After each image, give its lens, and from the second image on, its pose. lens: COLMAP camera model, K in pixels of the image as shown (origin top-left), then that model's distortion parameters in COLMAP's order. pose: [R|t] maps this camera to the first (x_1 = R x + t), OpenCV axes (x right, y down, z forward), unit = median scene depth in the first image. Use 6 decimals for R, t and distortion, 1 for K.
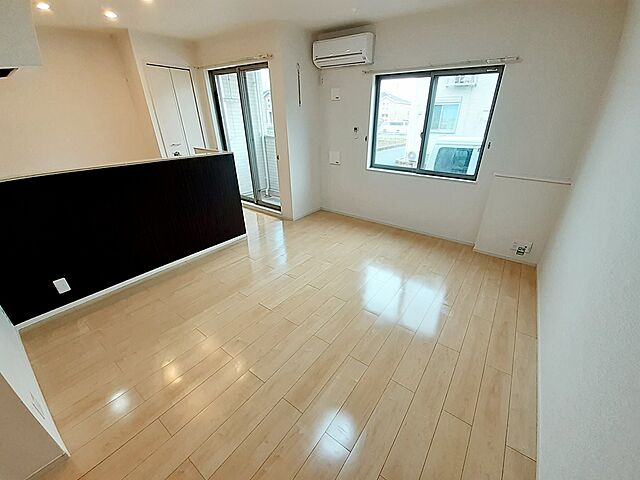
lens RADIAL K [[254.4, 0, 336.8], [0, 254.4, 241.3], [0, 0, 1]] dist [0.000689, 0.000034]
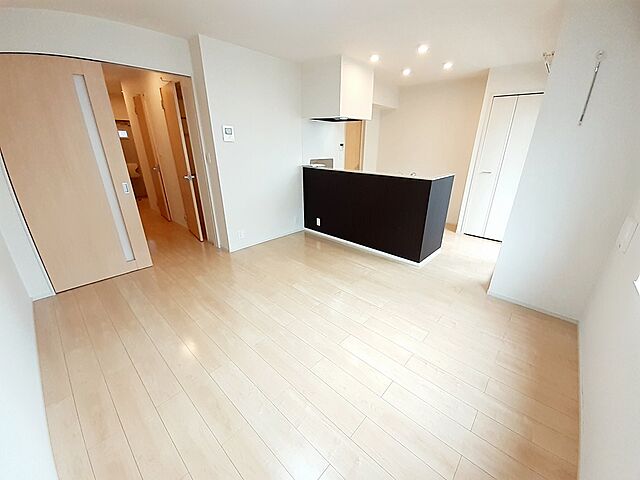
lens RADIAL K [[254.4, 0, 336.8], [0, 254.4, 241.3], [0, 0, 1]] dist [0.000689, 0.000034]
pose [[-0.107275, 0.349339, -0.930835, 0.689115], [-0.447558, 0.819046, 0.358964, -0.396495], [0.887797, 0.455111, 0.068486, 0.835560]]
